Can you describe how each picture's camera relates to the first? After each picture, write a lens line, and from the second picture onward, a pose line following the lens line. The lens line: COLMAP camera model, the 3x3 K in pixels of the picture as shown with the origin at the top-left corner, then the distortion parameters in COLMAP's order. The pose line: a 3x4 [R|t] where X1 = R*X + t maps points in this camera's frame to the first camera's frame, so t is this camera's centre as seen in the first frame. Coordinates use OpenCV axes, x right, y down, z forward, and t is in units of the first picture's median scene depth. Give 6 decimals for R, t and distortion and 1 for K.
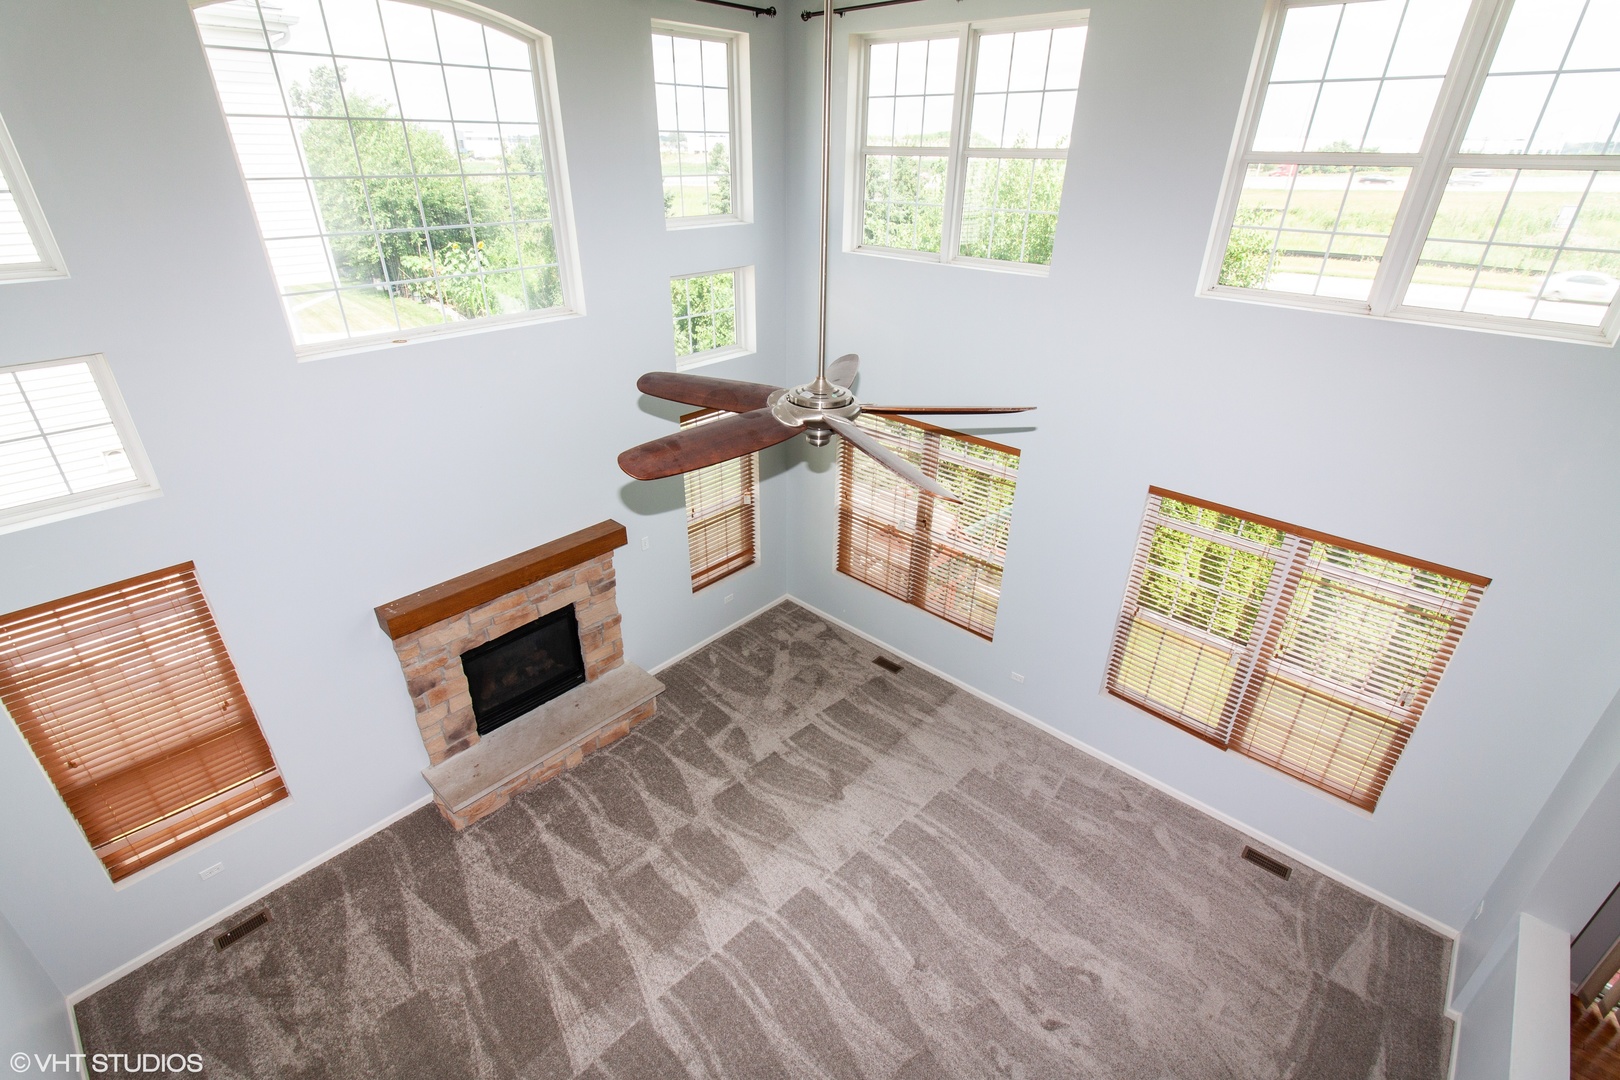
lens RADIAL K [[765.6, 0, 814.5], [0, 765.6, 551.4], [0, 0, 1]] dist [0.001685, 0.000911]
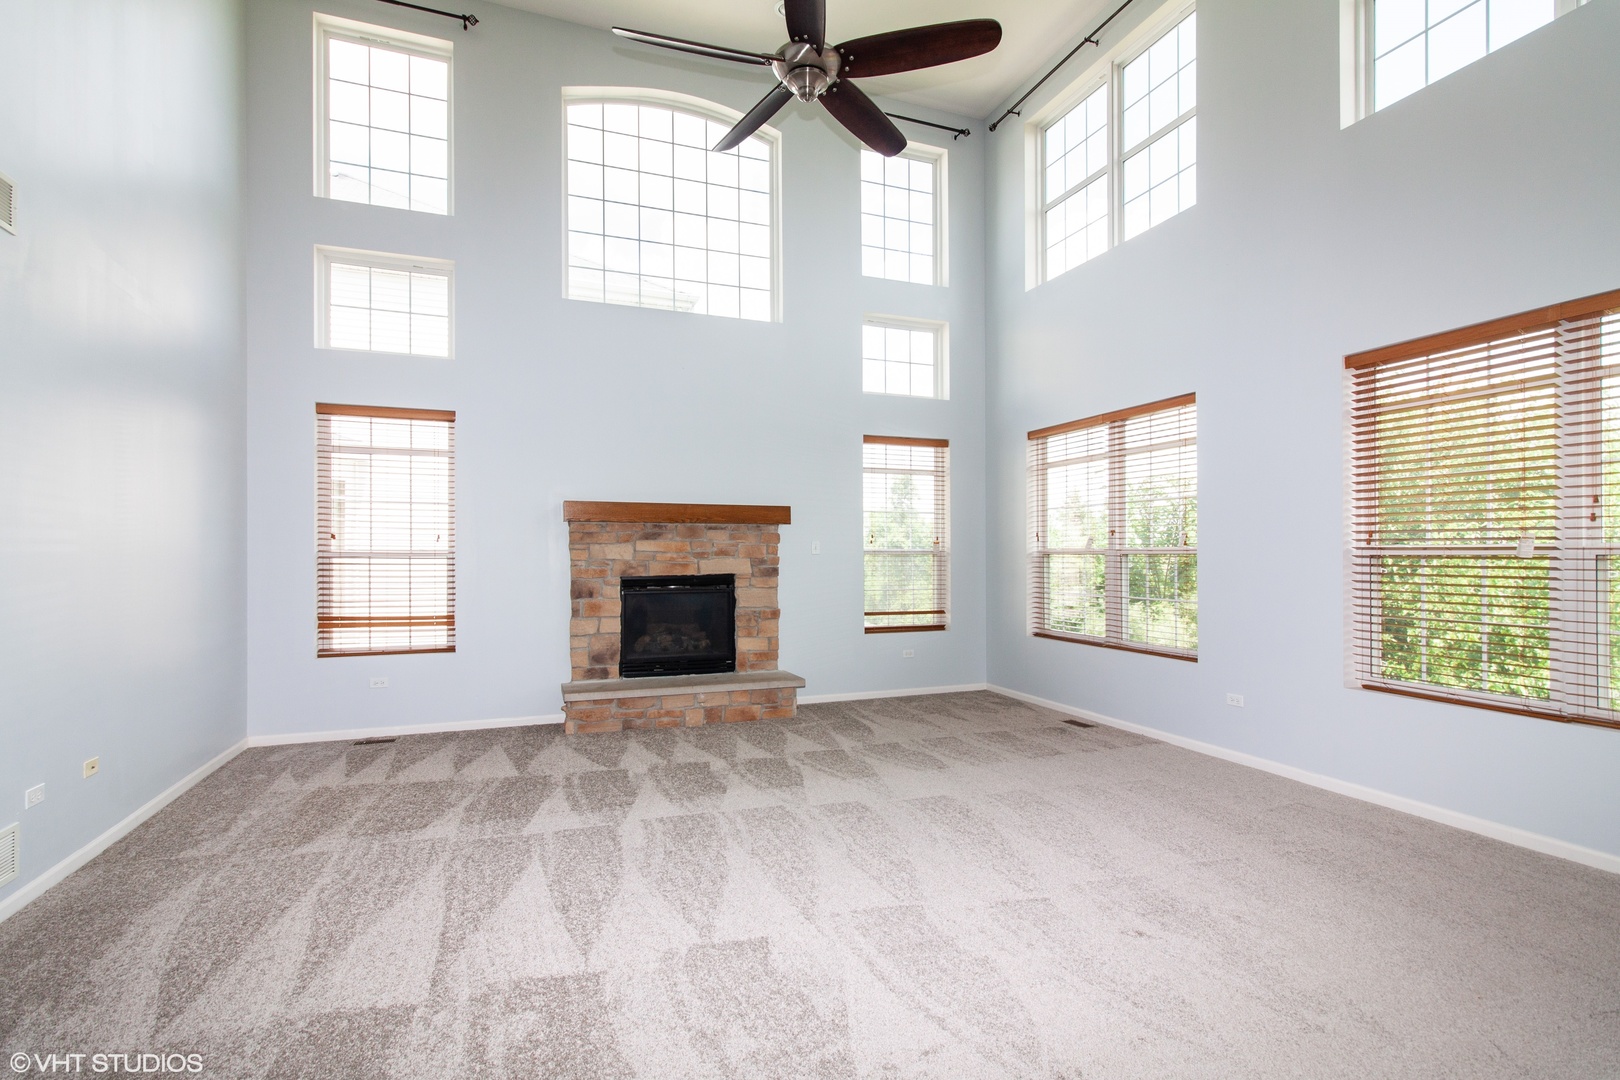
lens RADIAL K [[765.6, 0, 814.5], [0, 765.6, 551.4], [0, 0, 1]] dist [0.001685, 0.000911]
pose [[0.899851, -0.003530, -0.436184, 0.261717], [-0.201115, 0.883981, -0.422055, 0.493931], [0.387068, 0.467510, 0.794741, 0.203842]]
